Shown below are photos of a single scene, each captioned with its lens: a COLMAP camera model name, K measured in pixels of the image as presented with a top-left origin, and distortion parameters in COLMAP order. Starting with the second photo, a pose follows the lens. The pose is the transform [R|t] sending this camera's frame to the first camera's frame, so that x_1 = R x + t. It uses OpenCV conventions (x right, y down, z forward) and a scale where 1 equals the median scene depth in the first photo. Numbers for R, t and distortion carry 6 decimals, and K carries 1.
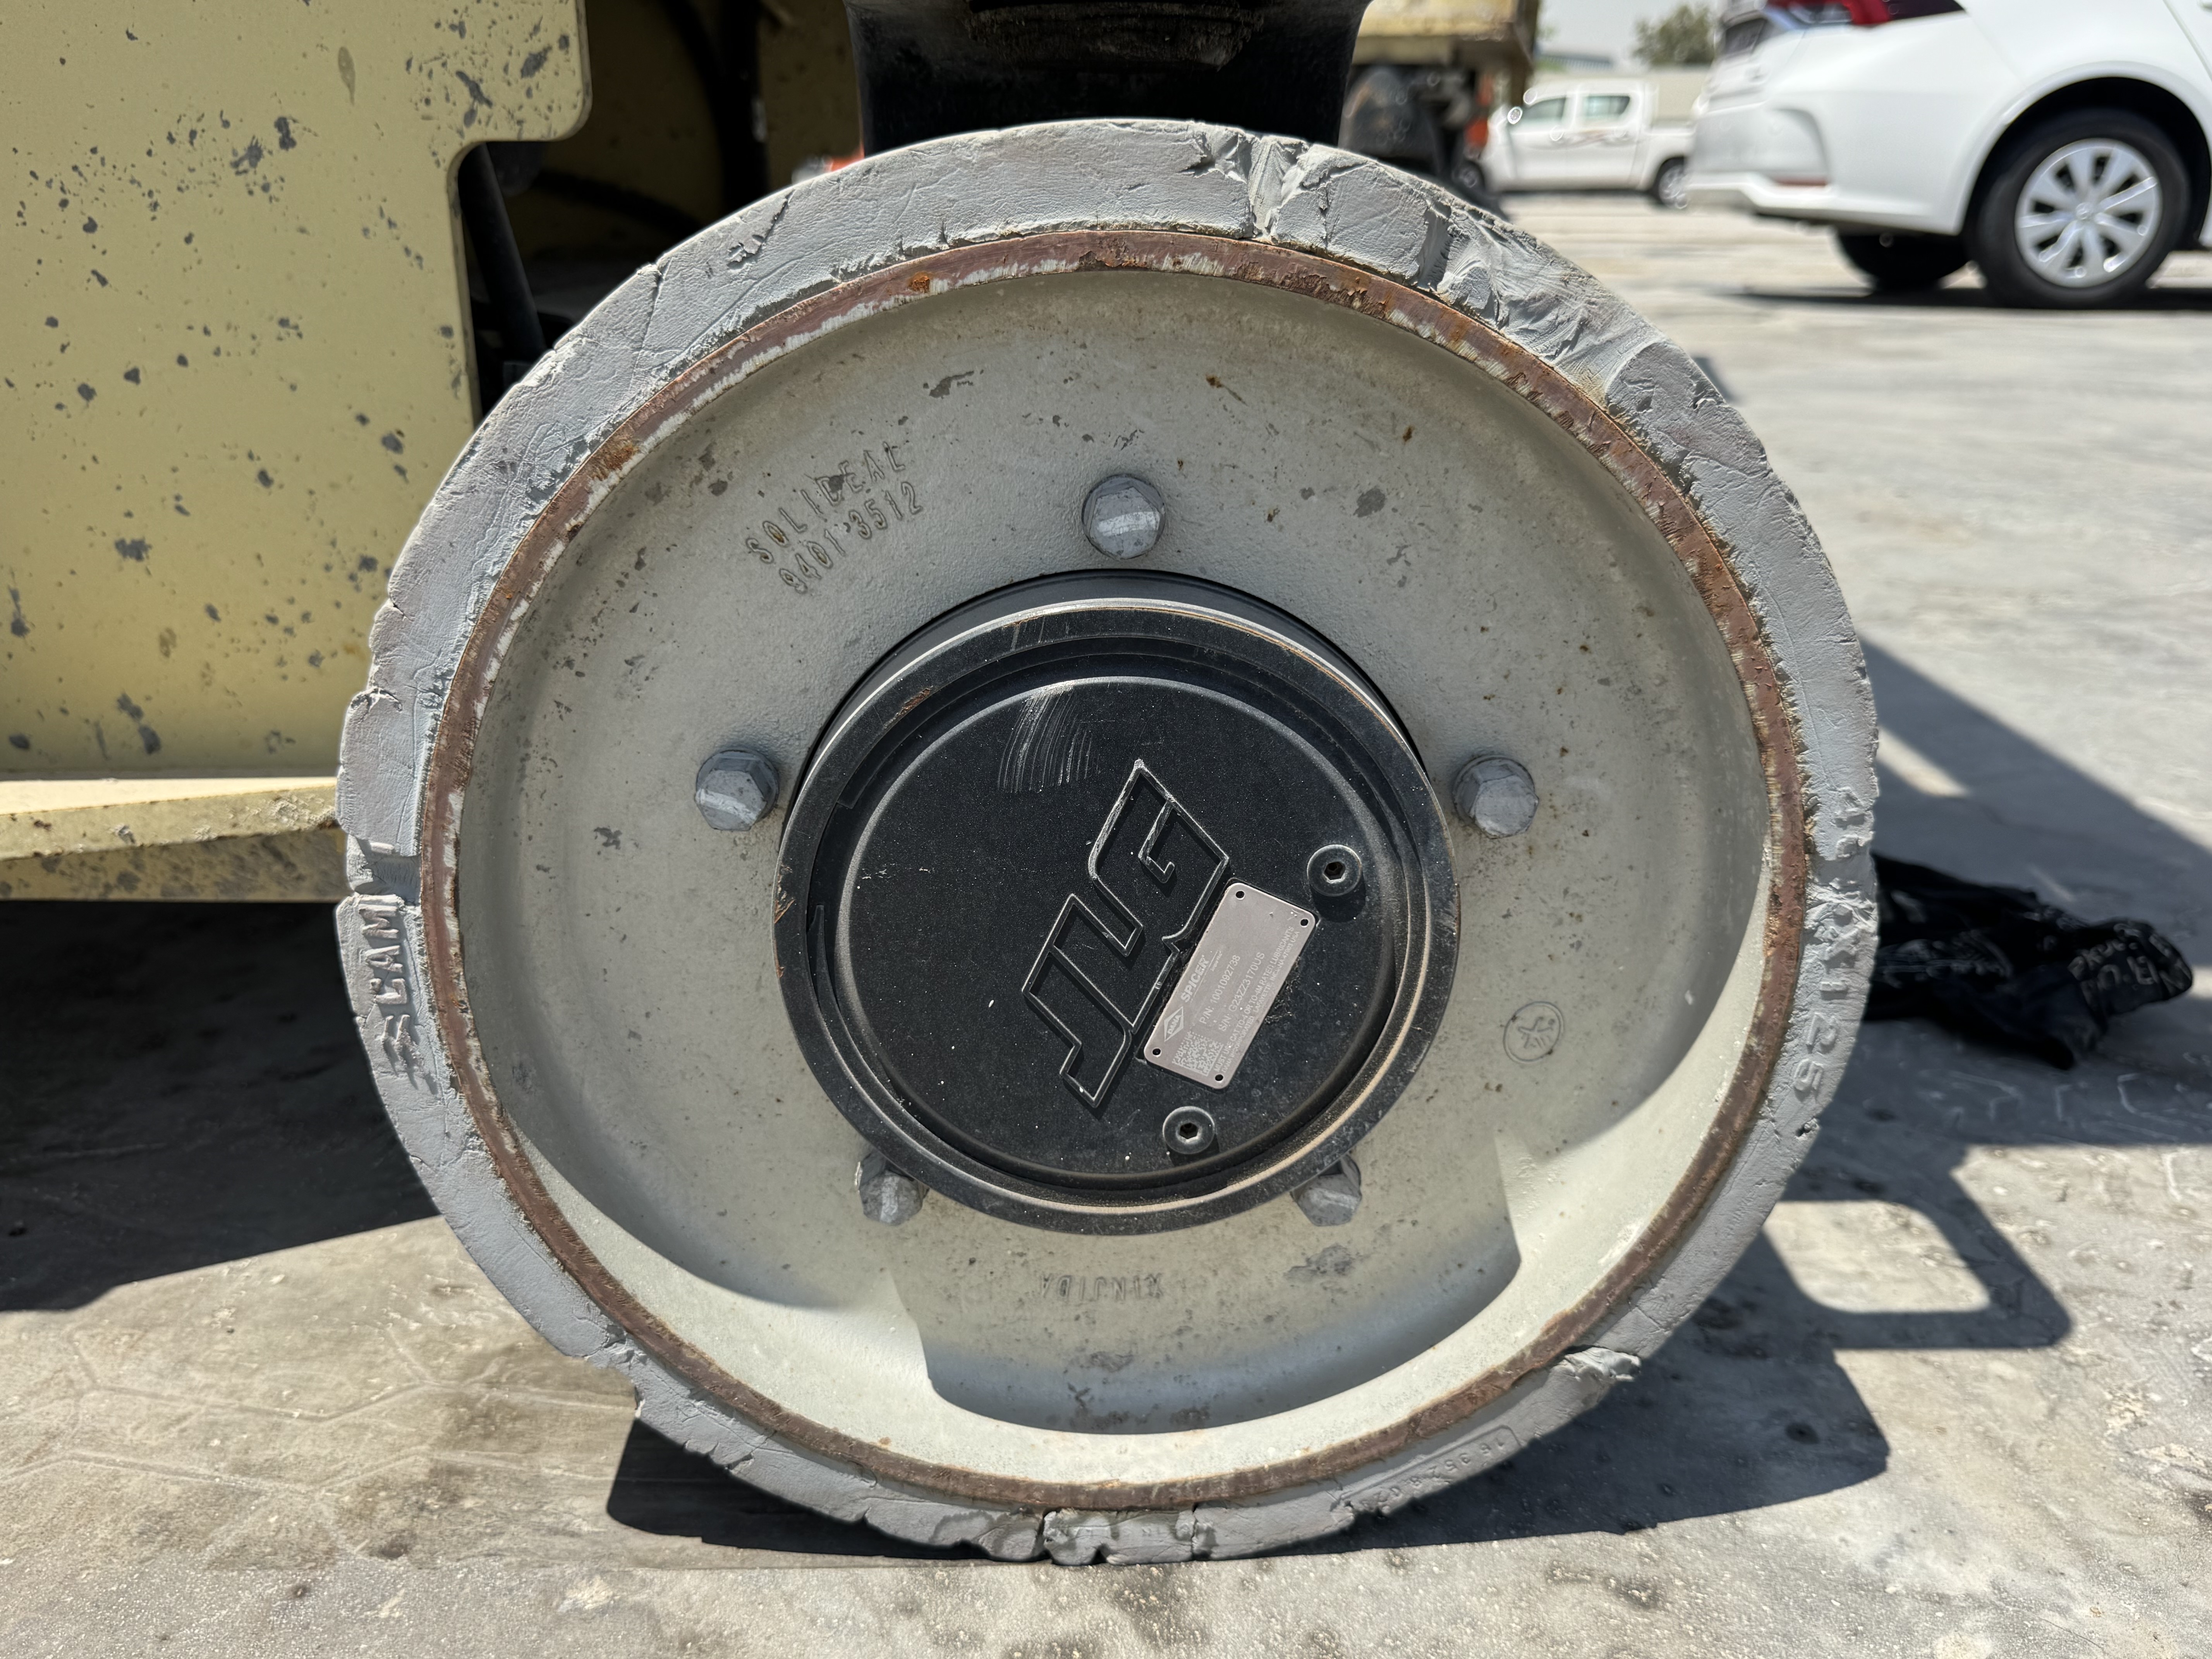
lens RADIAL K [[1783.2, 0, 1104.4], [0, 1783.2, 830.5], [0, 0, 1]] dist [0.000018, -0.017593]
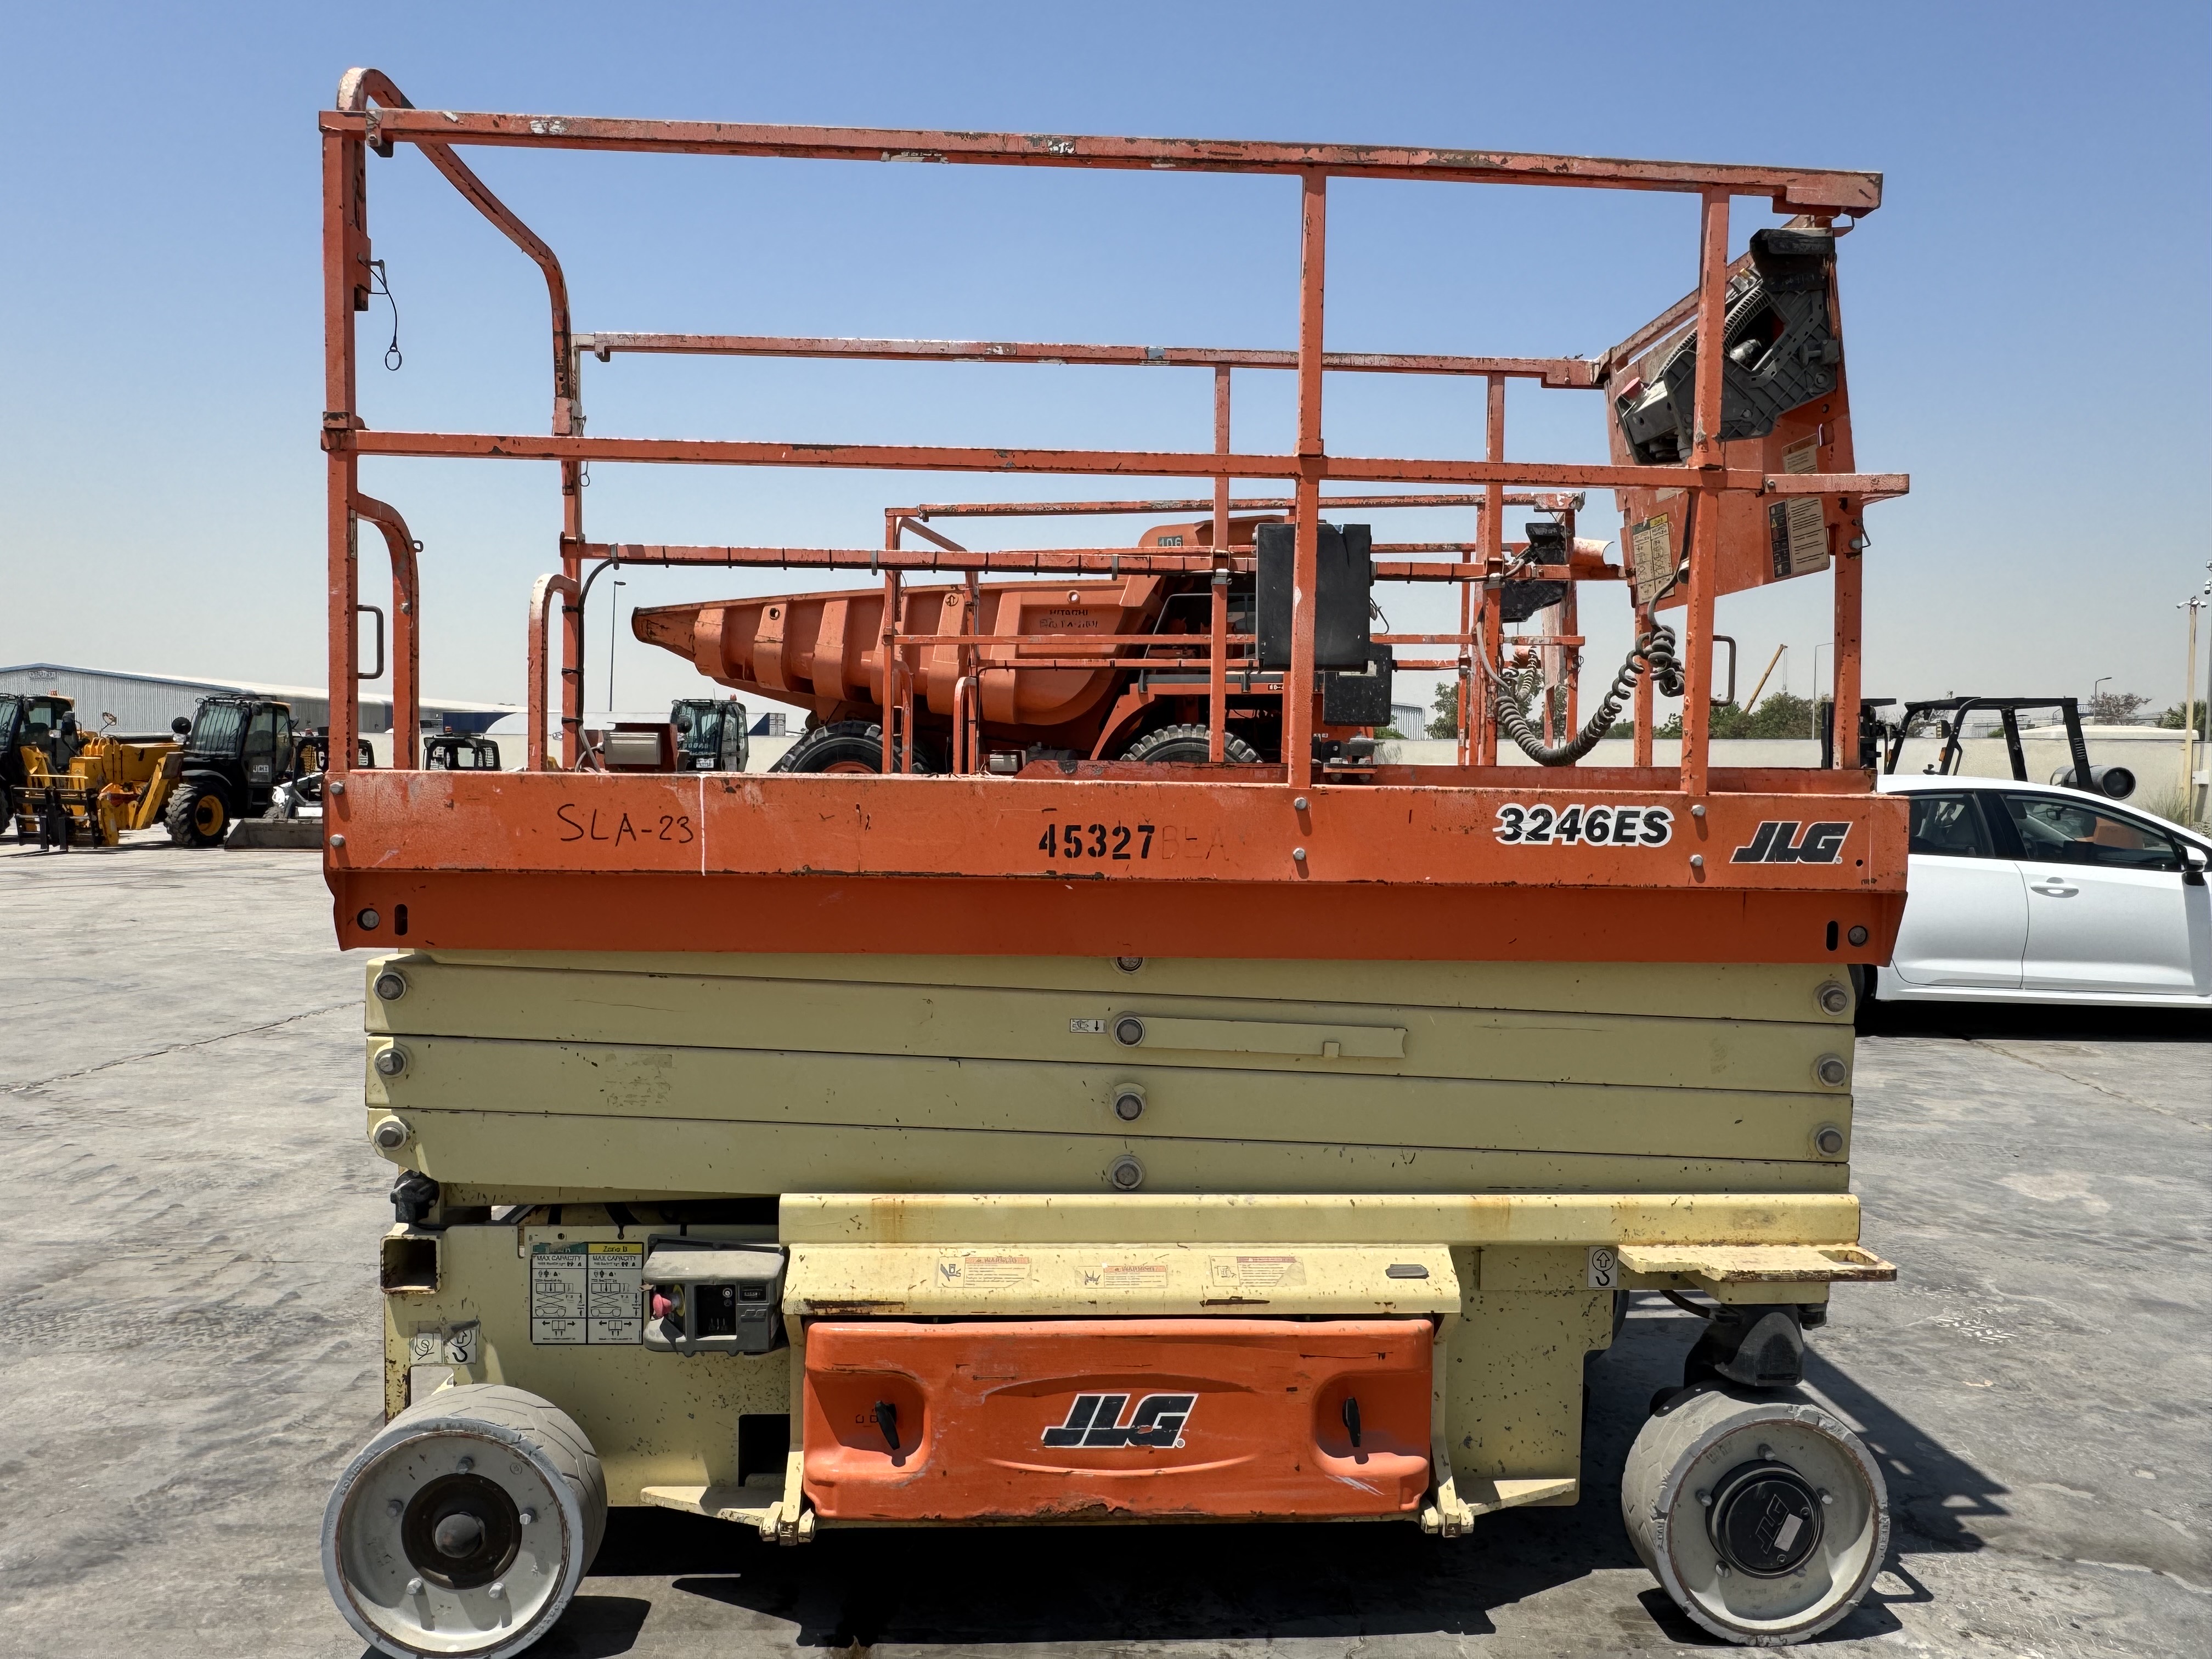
lens RADIAL K [[1444.4, 0, 1108.2], [0, 1444.4, 833.5], [0, 0, 1]] dist [-0.000459, 0.001724]
pose [[0.998522, 0.008714, 0.053646, -2.301207], [0.007507, 0.955489, -0.294932, -0.686744], [-0.053828, 0.294899, 0.954011, -3.891583]]
